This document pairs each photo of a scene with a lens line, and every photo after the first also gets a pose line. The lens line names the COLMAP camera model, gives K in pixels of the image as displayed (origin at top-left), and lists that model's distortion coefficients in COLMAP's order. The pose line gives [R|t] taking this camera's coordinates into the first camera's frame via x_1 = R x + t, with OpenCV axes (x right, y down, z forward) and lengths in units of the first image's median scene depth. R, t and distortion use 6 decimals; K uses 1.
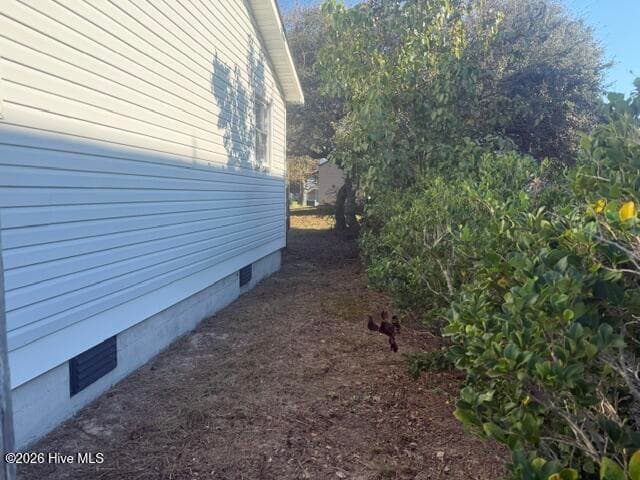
lens RADIAL K [[482.9, 0, 316.4], [0, 482.9, 231.7], [0, 0, 1]] dist [0.106661, -0.140701]
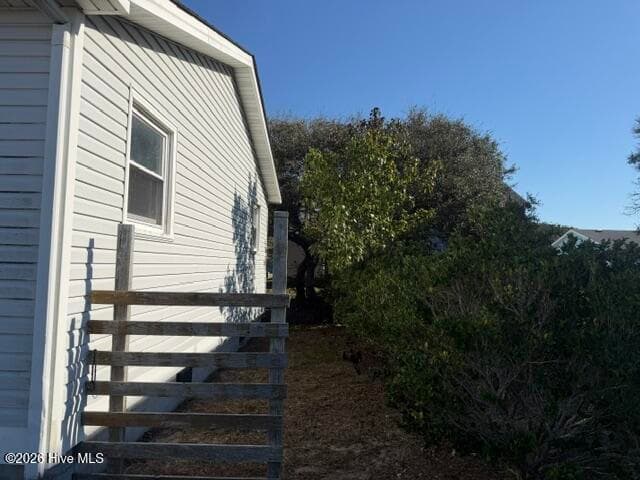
lens RADIAL K [[482.9, 0, 316.4], [0, 482.9, 231.7], [0, 0, 1]] dist [0.106661, -0.140701]
pose [[0.994317, 0.009103, 0.106070, -0.085070], [0.006618, 0.989126, -0.146924, 0.008670], [-0.106254, 0.146791, 0.983444, -0.353093]]
